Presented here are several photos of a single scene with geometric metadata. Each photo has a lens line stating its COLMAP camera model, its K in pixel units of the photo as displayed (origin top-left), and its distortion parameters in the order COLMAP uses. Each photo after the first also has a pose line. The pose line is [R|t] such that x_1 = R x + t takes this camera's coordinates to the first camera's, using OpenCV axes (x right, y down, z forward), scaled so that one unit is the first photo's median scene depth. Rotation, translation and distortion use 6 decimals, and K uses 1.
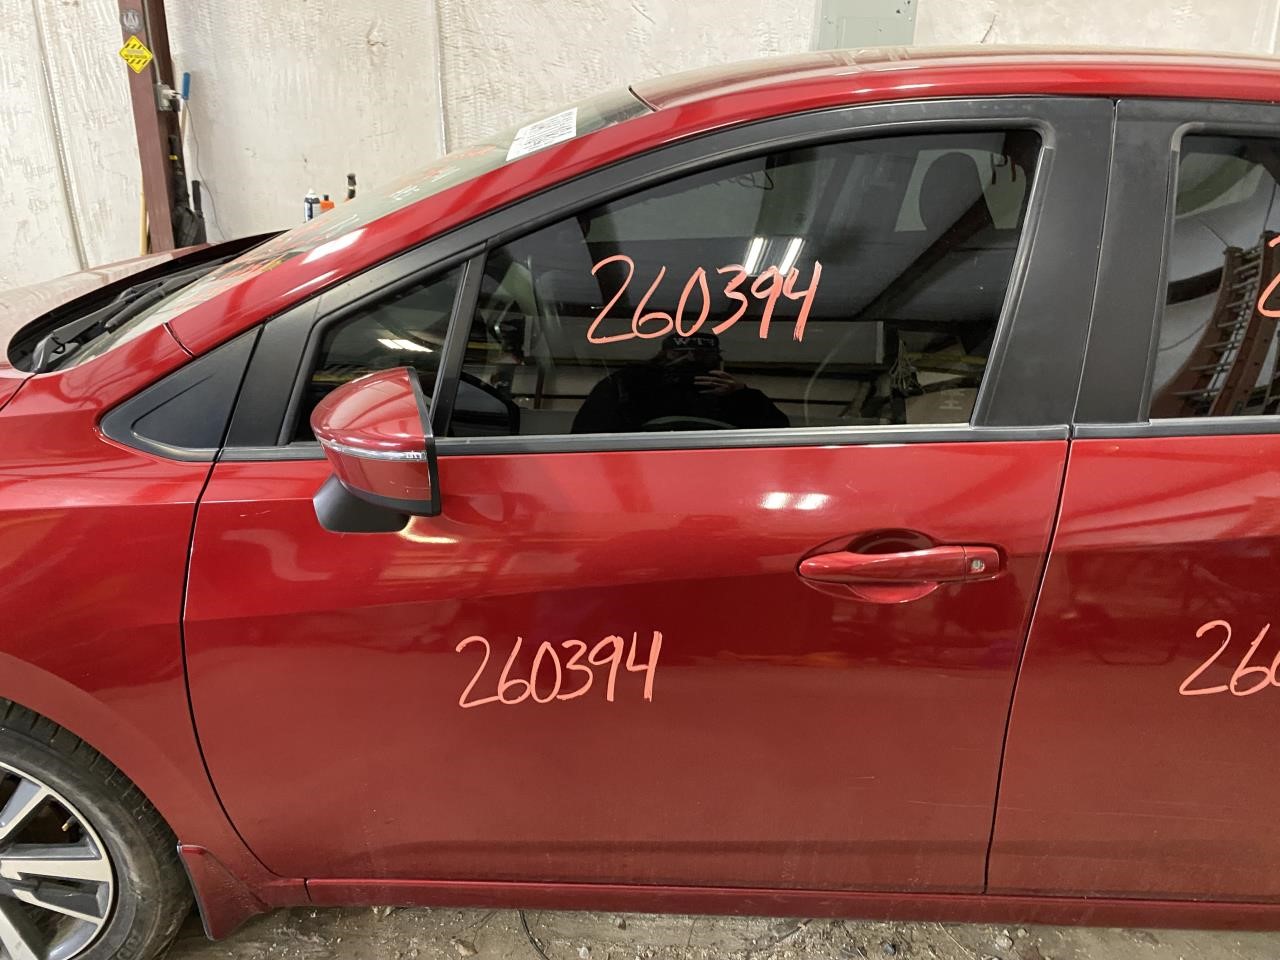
lens RADIAL K [[961.2, 0, 640.0], [0, 961.2, 480.0], [0, 0, 1]] dist [0.019222, -0.024282]
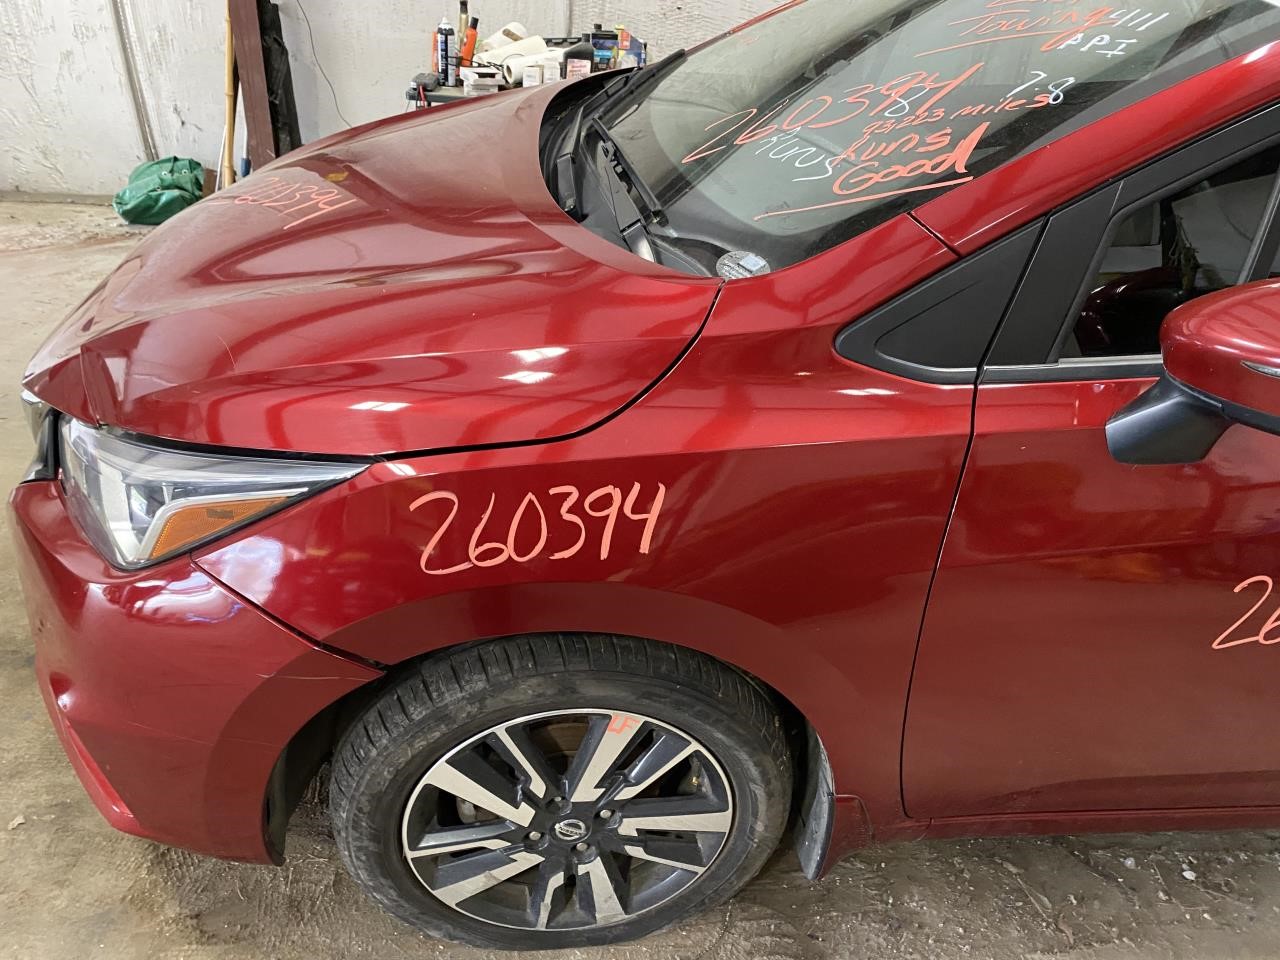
lens RADIAL K [[961.2, 0, 640.0], [0, 961.2, 480.0], [0, 0, 1]] dist [0.019222, -0.024282]
pose [[0.996723, -0.024670, 0.077043, -0.205771], [0.012227, 0.987367, 0.157976, -0.018791], [-0.079967, -0.156517, 0.984433, 0.044476]]
